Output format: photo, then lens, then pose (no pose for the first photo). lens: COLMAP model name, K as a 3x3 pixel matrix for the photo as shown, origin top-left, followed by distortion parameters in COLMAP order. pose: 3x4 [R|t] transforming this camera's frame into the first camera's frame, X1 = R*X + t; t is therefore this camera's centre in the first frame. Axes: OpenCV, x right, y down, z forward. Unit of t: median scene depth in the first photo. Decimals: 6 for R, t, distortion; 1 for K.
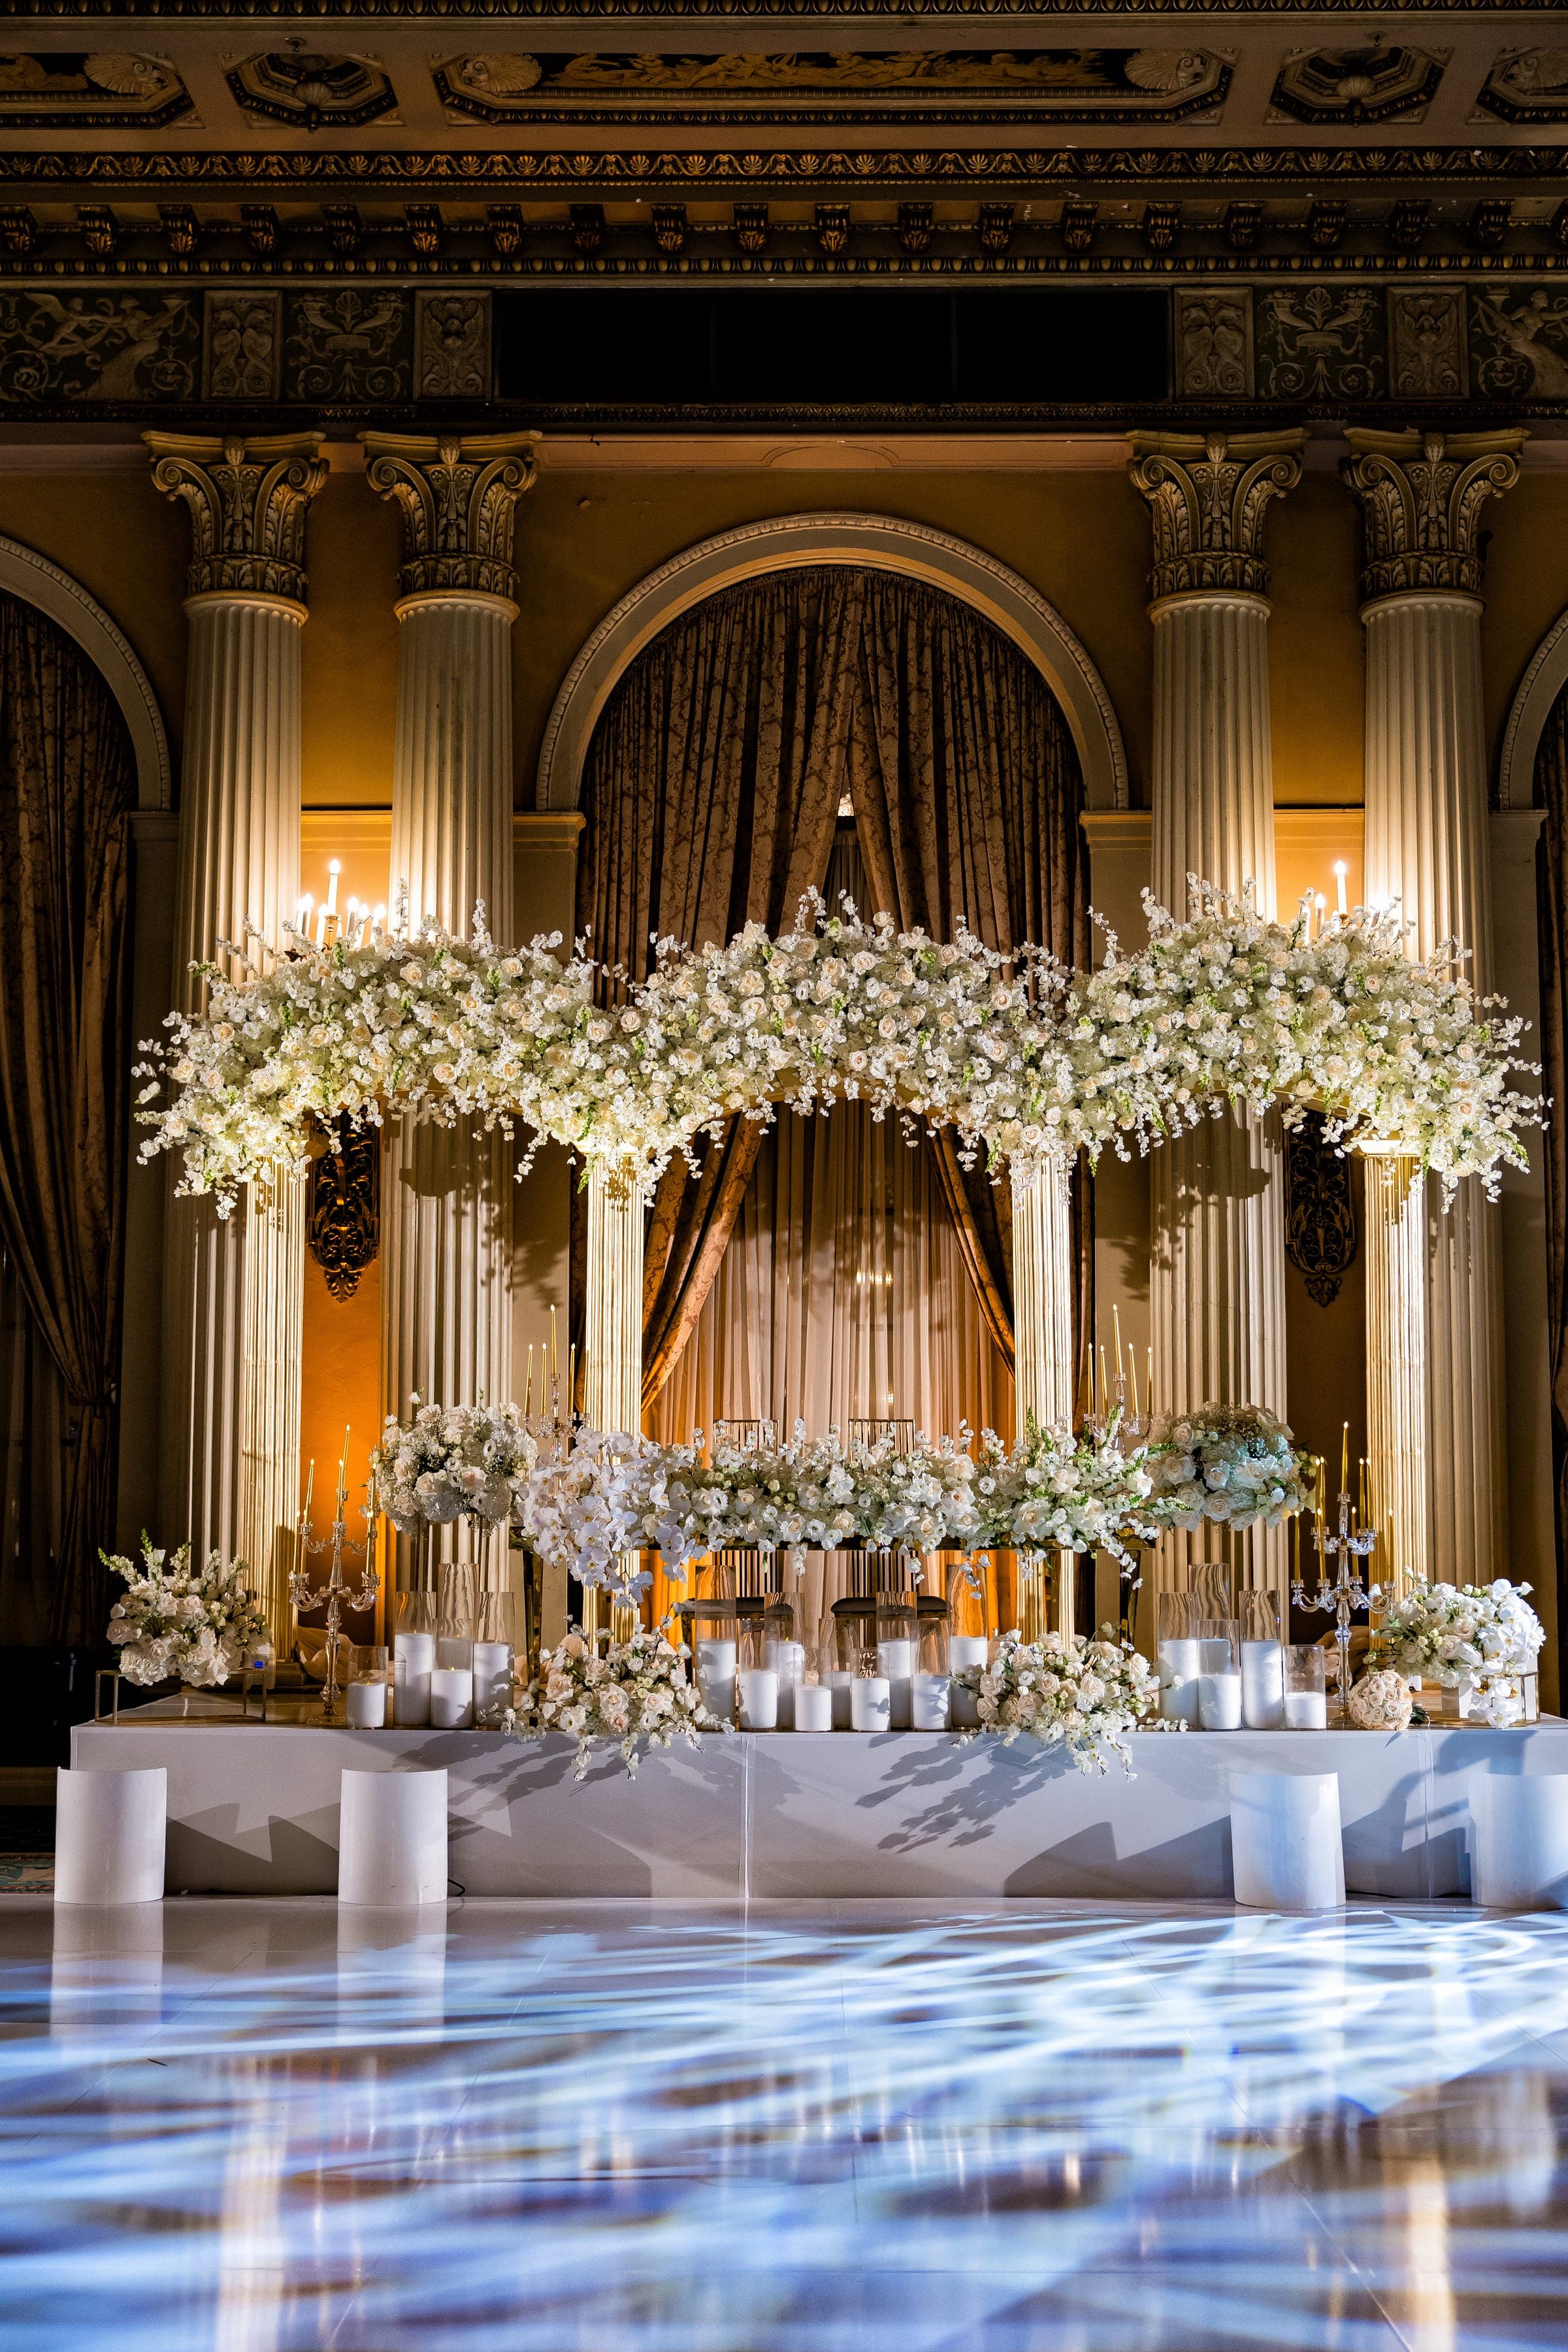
lens RADIAL K [[2846.5, 0, 784.0], [0, 2846.5, 1176.0], [0, 0, 1]] dist [-0.019708, -0.011829]
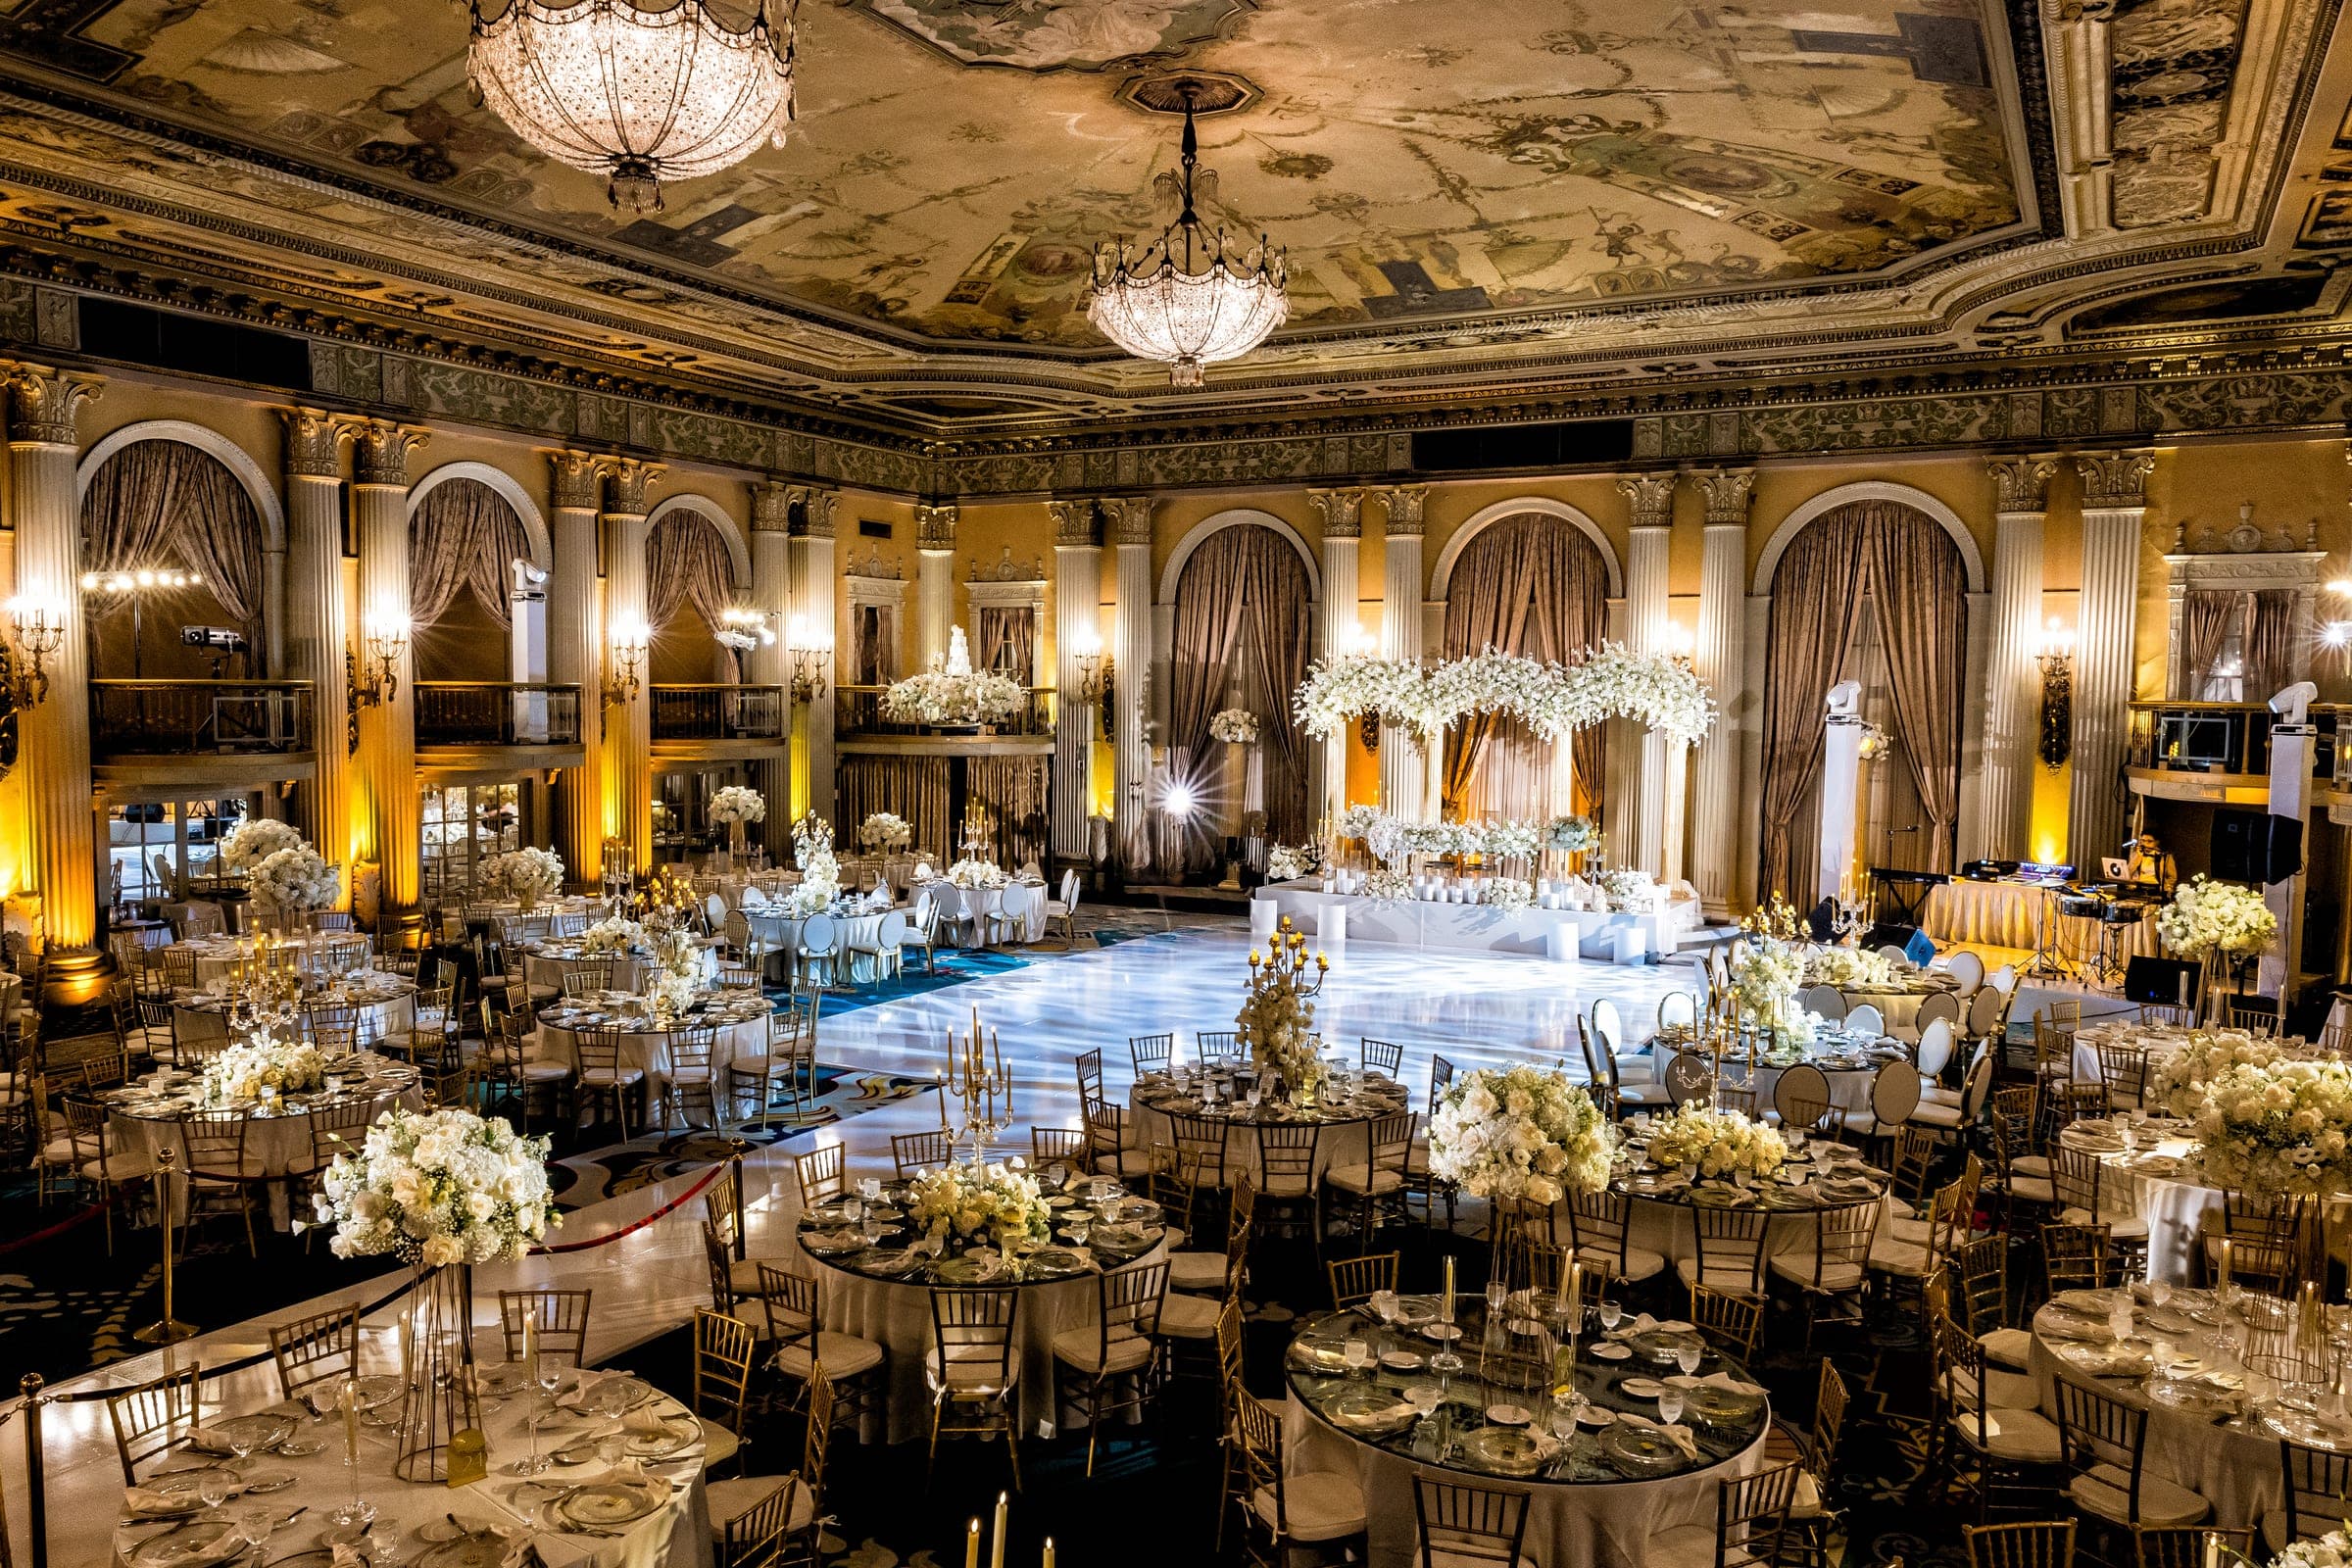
lens RADIAL K [[1670.4, 0, 1176.0], [0, 1670.4, 784.0], [0, 0, 1]] dist [-0.102326, -0.000040]
pose [[0.889737, 0.036531, -0.455010, 0.564521], [0.035964, 0.988084, 0.149654, -0.240227], [0.455055, -0.149517, 0.877821, -0.846789]]
